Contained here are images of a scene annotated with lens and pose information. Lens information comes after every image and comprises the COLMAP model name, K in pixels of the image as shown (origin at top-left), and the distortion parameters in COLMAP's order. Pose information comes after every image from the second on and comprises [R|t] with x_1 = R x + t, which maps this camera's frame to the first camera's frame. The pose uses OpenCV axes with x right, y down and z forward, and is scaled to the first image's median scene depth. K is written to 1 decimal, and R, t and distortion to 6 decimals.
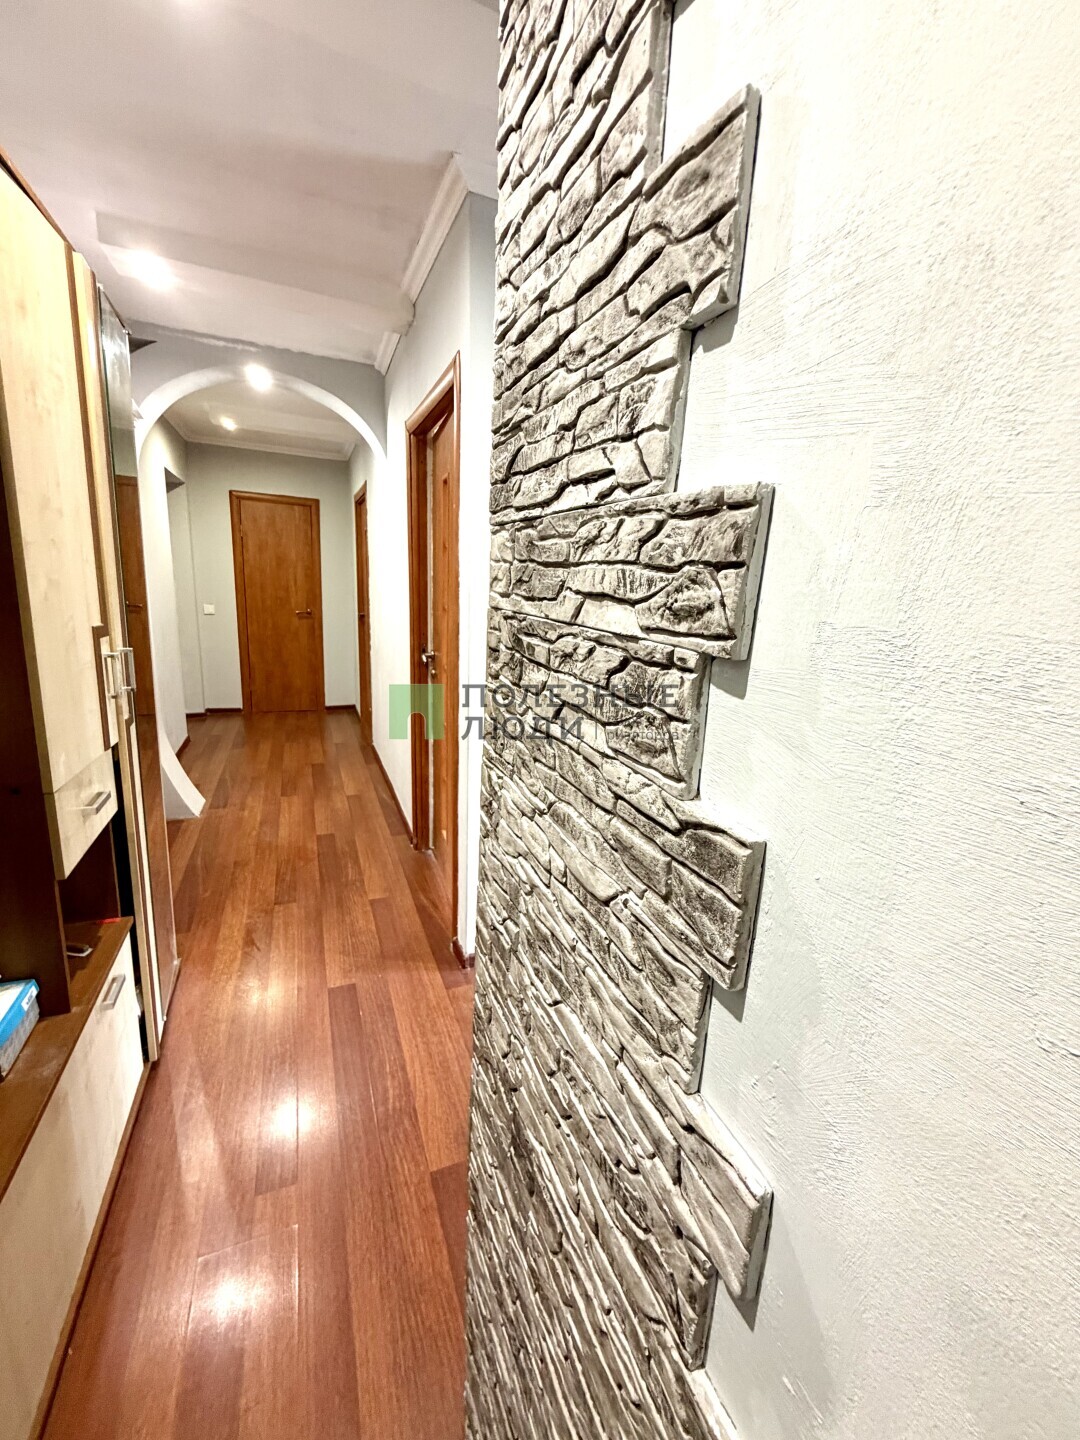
lens RADIAL K [[569.4, 0, 539.4], [0, 569.4, 711.4], [0, 0, 1]] dist [0.000859, 0.000020]
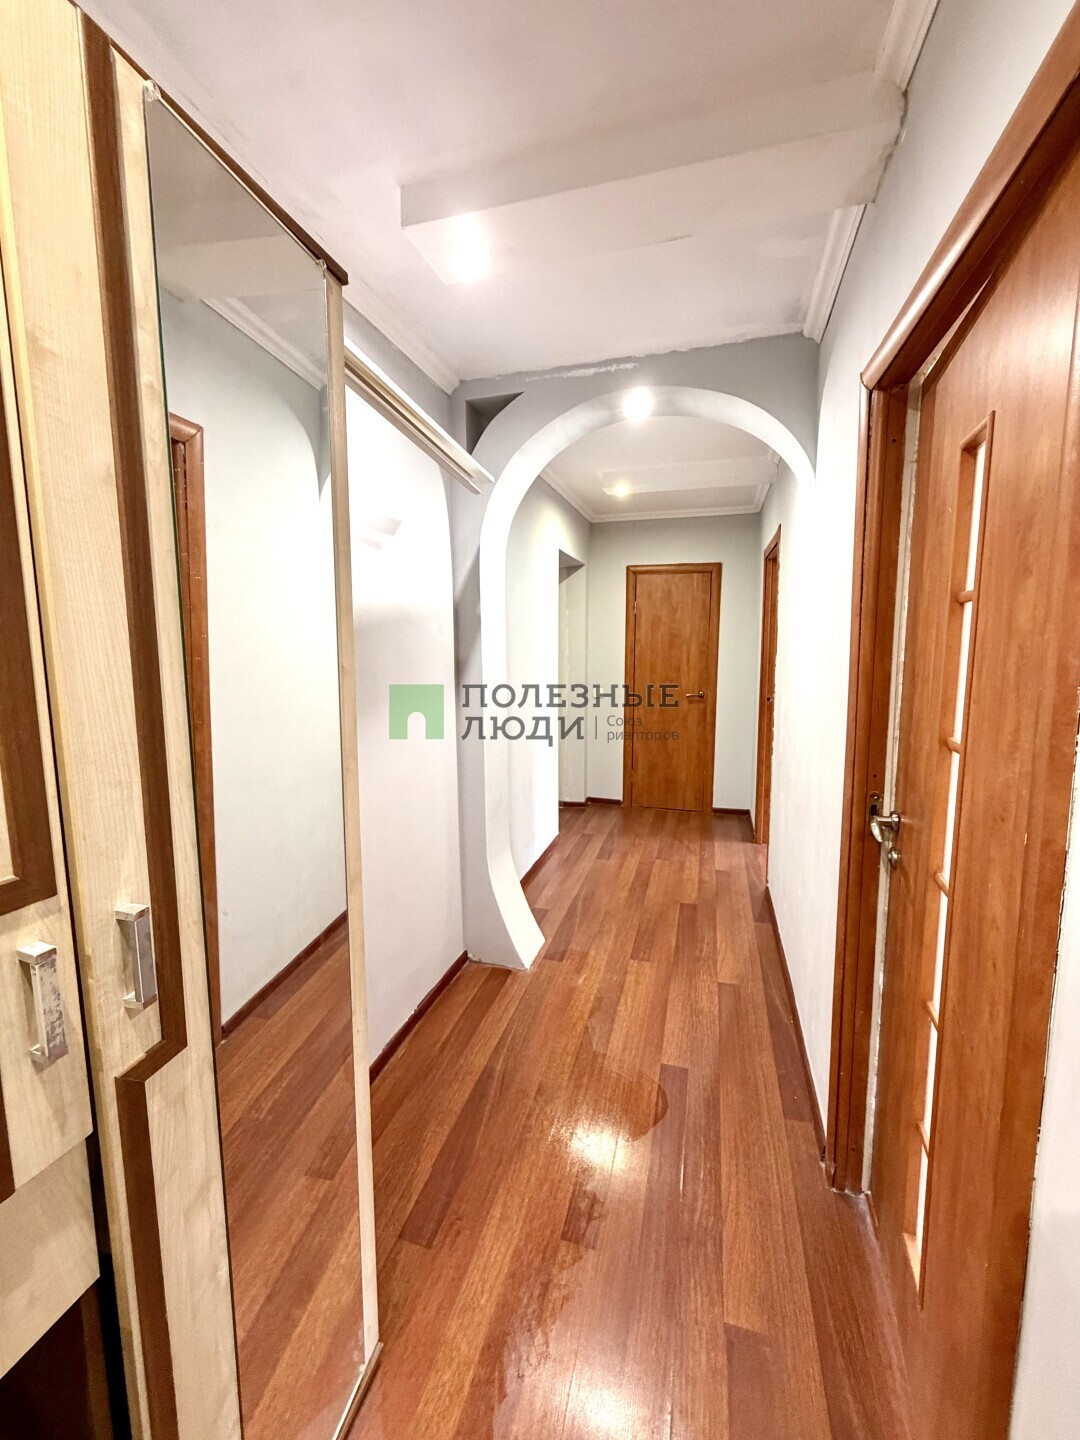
lens RADIAL K [[569.4, 0, 539.4], [0, 569.4, 711.4], [0, 0, 1]] dist [0.000859, 0.000020]
pose [[0.774273, 0.025785, -0.632327, -0.092335], [-0.097714, 0.992059, -0.079194, -0.098066], [0.625263, 0.123104, 0.770643, 0.333061]]
